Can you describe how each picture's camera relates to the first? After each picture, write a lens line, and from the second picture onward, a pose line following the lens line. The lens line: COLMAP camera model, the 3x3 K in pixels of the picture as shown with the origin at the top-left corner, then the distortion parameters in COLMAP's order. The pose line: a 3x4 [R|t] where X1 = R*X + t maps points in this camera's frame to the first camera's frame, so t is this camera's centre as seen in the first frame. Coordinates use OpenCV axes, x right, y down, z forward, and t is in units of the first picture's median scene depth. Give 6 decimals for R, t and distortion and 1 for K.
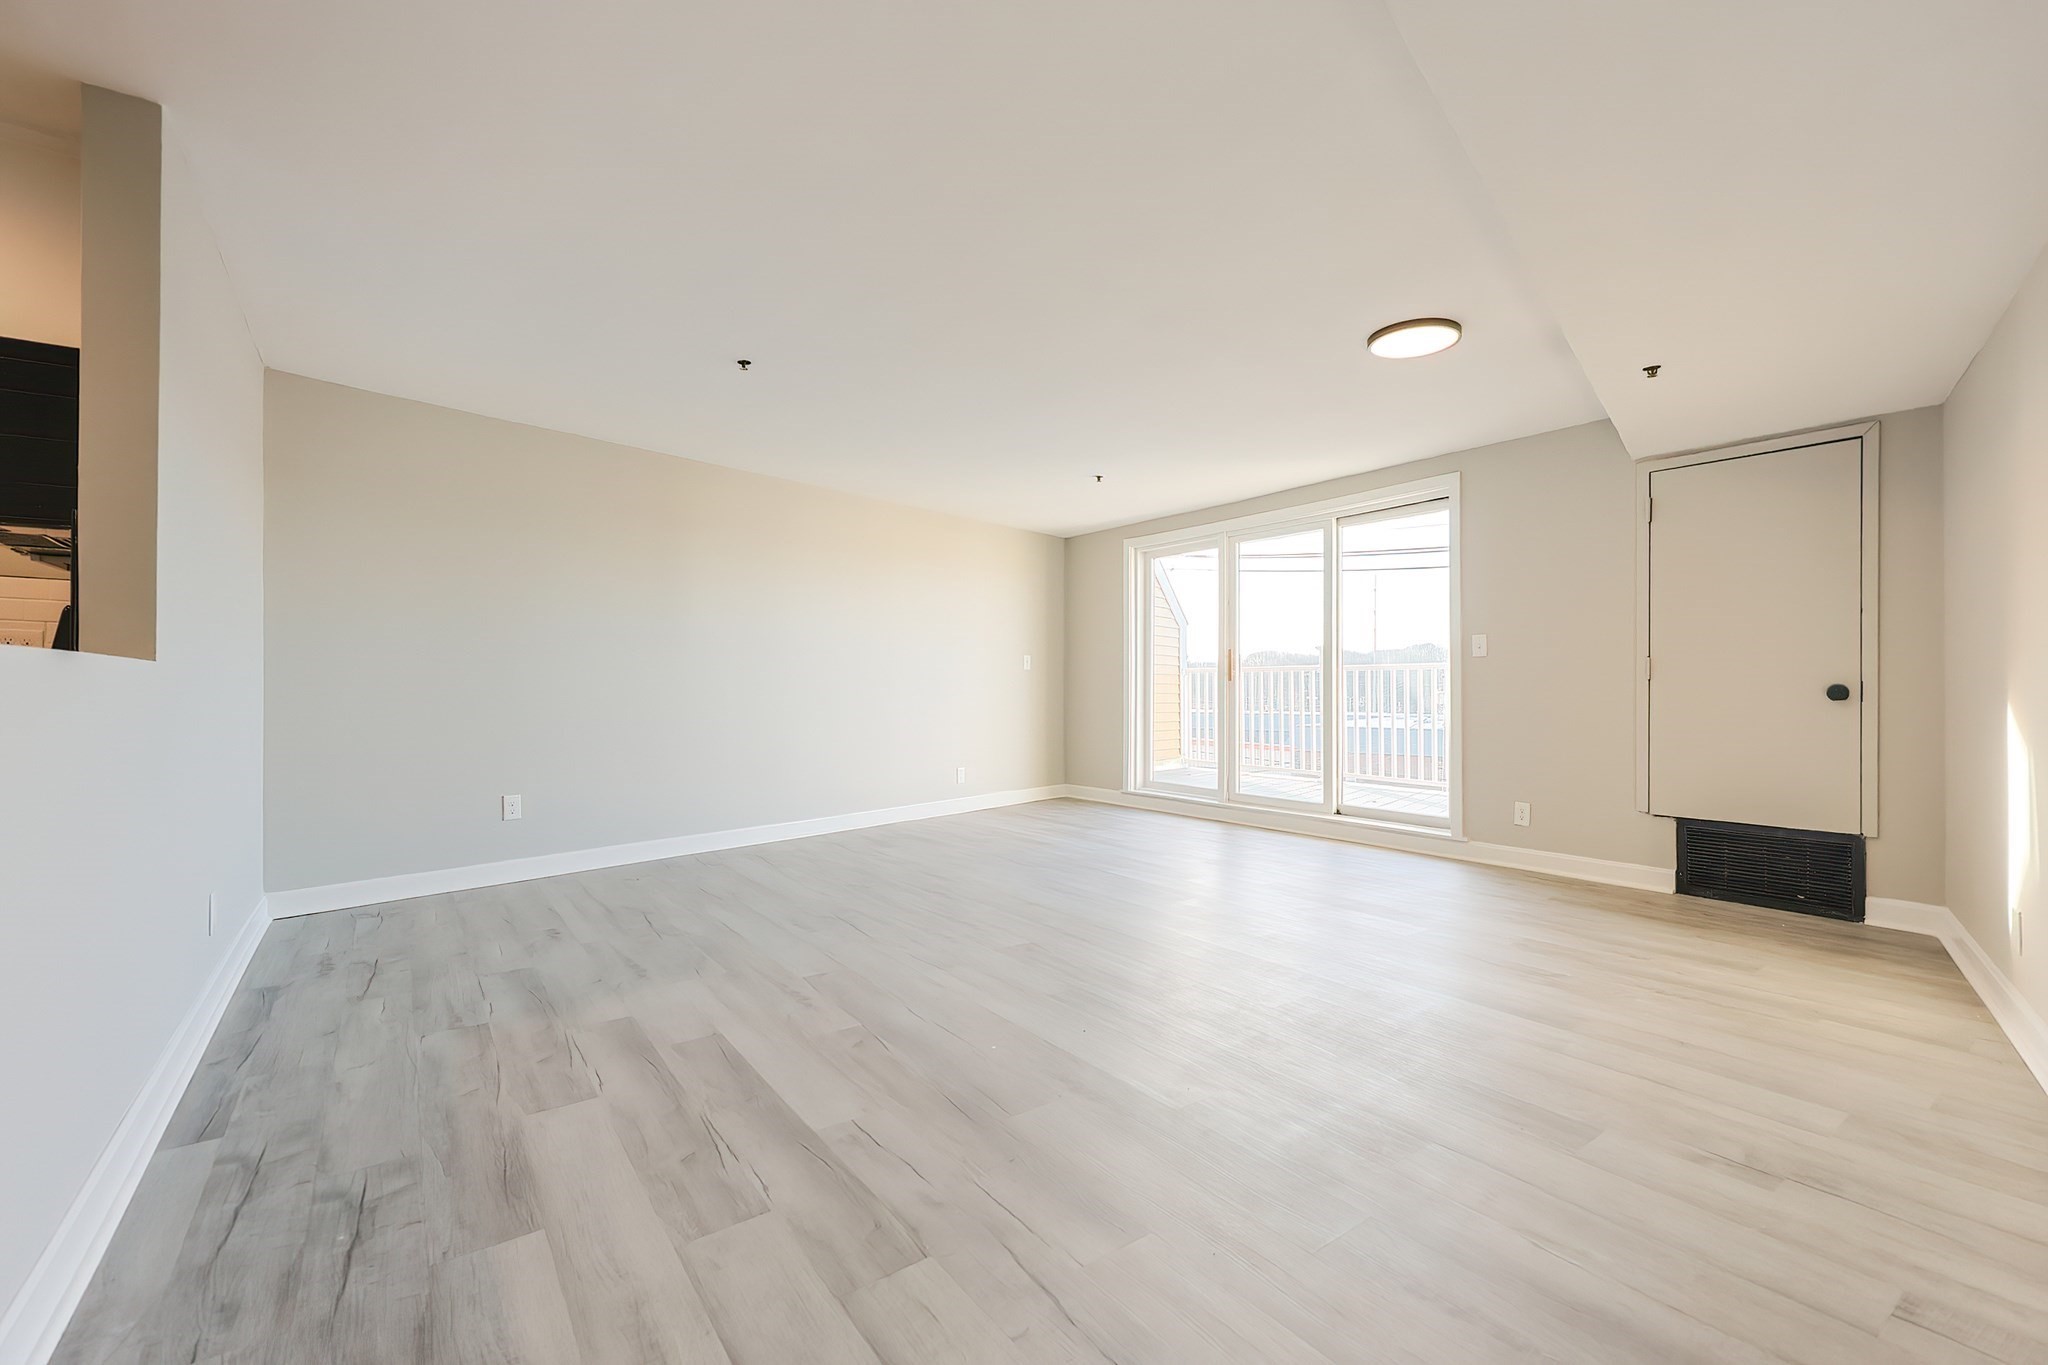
lens RADIAL K [[854.3, 0, 1020.5], [0, 854.3, 682.6], [0, 0, 1]] dist [-0.000746, -0.000280]
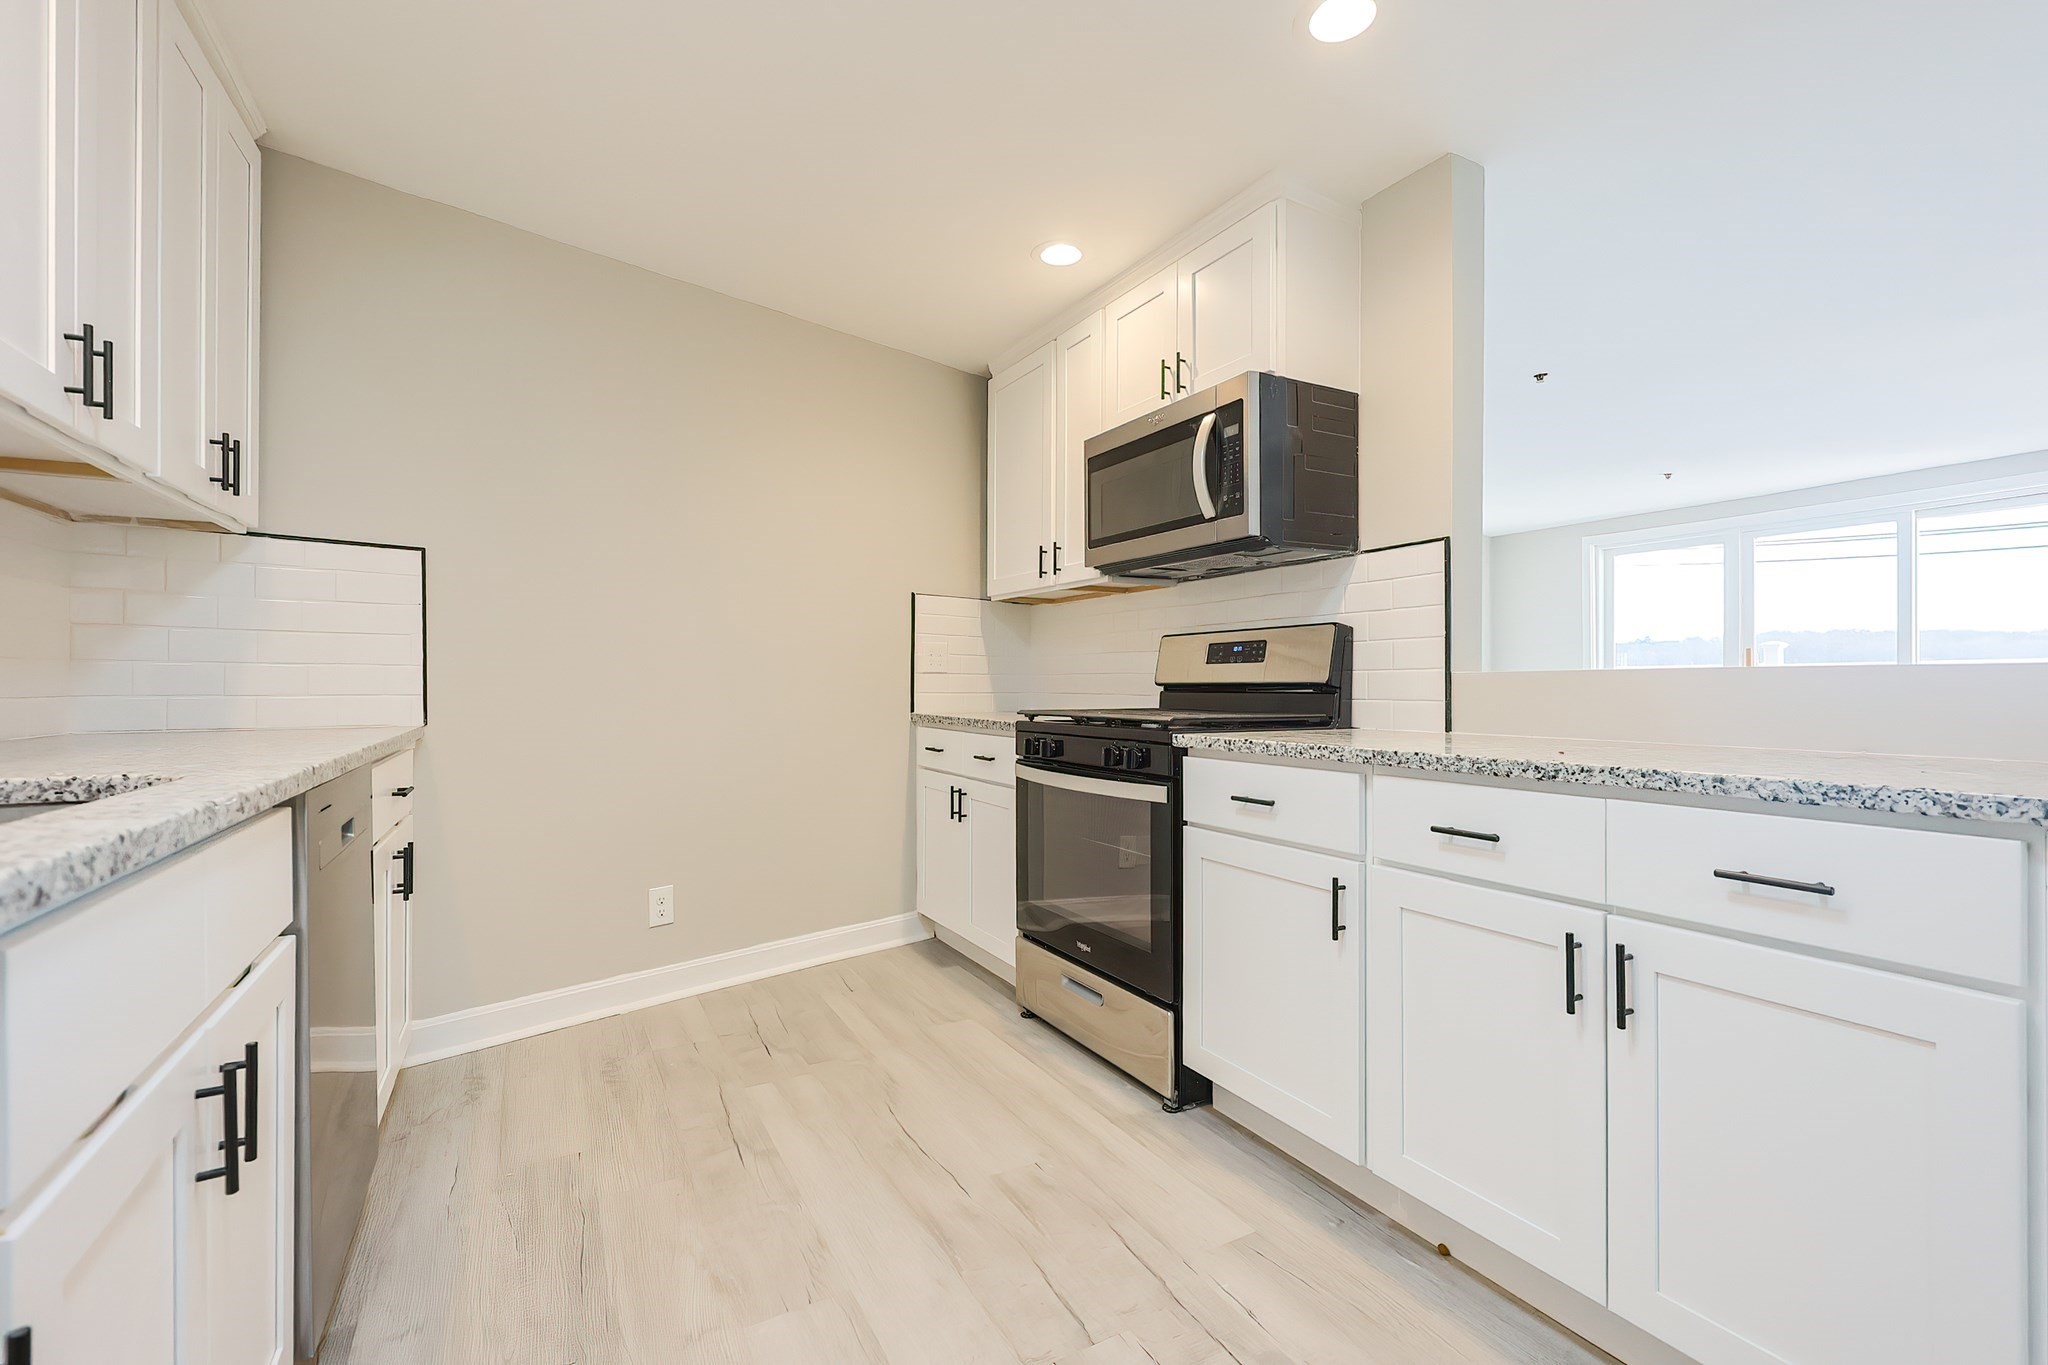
lens RADIAL K [[879.2, 0, 1025.3], [0, 879.2, 685.0], [0, 0, 1]] dist [-0.002202, -0.000276]
pose [[0.994933, -0.003495, -0.100484, -0.785958], [0.004026, 0.999979, 0.005084, -0.007955], [0.100464, -0.005463, 0.994926, -0.106955]]
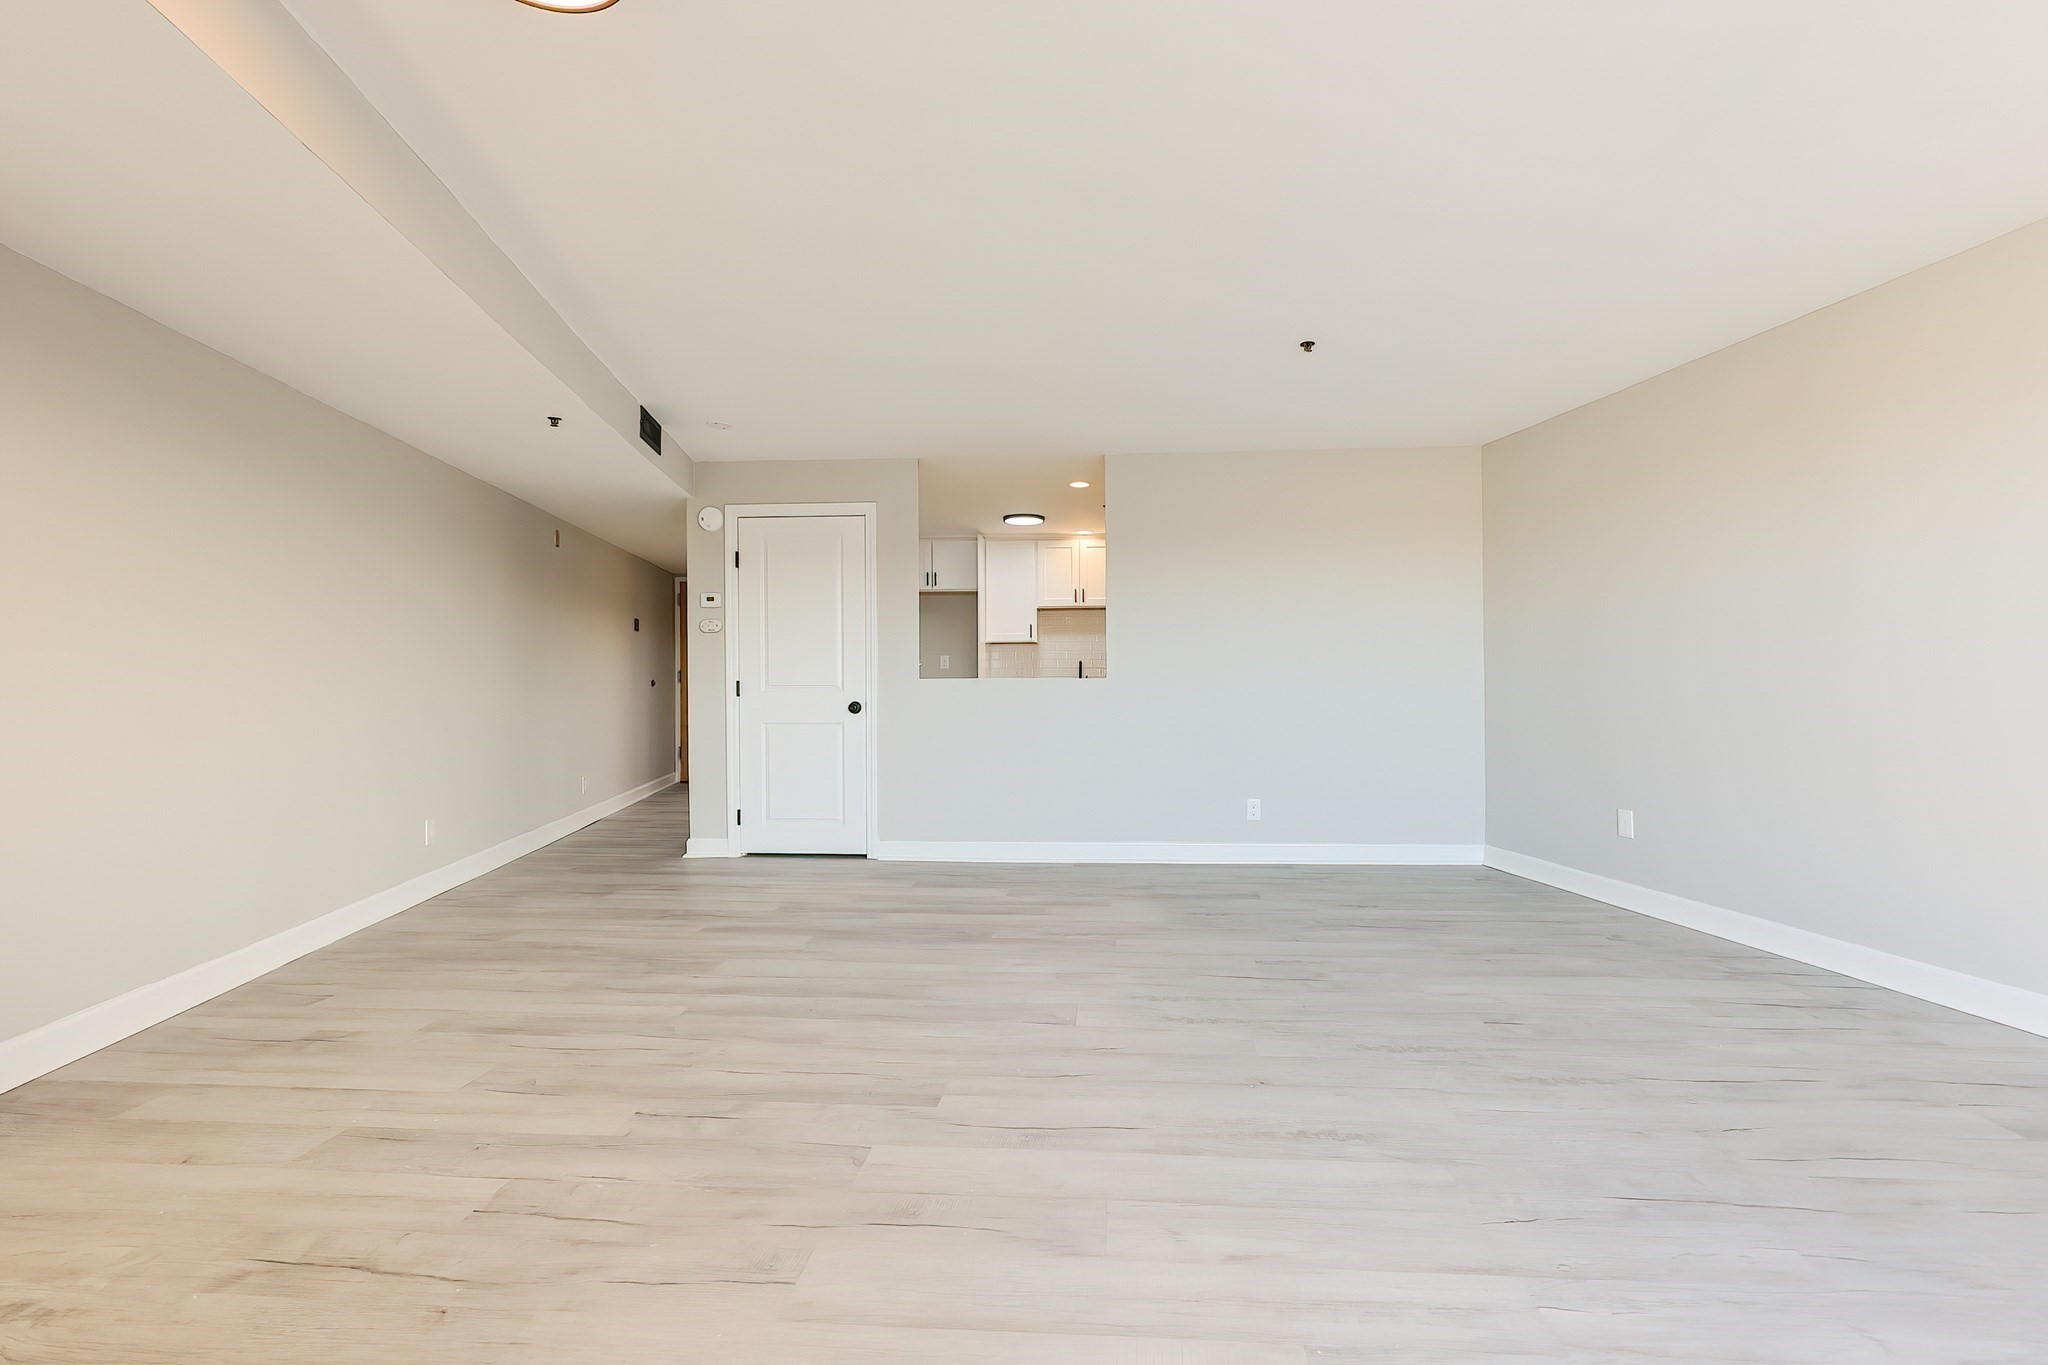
lens RADIAL K [[889.7, 0, 1081.0], [0, 889.7, 711.7], [0, 0, 1]] dist [-0.004989, 0.000239]
pose [[-0.613700, 0.026067, -0.789109, 0.564749], [0.007065, 0.999596, 0.027526, 0.000648], [0.789507, 0.011318, -0.613637, 1.332308]]
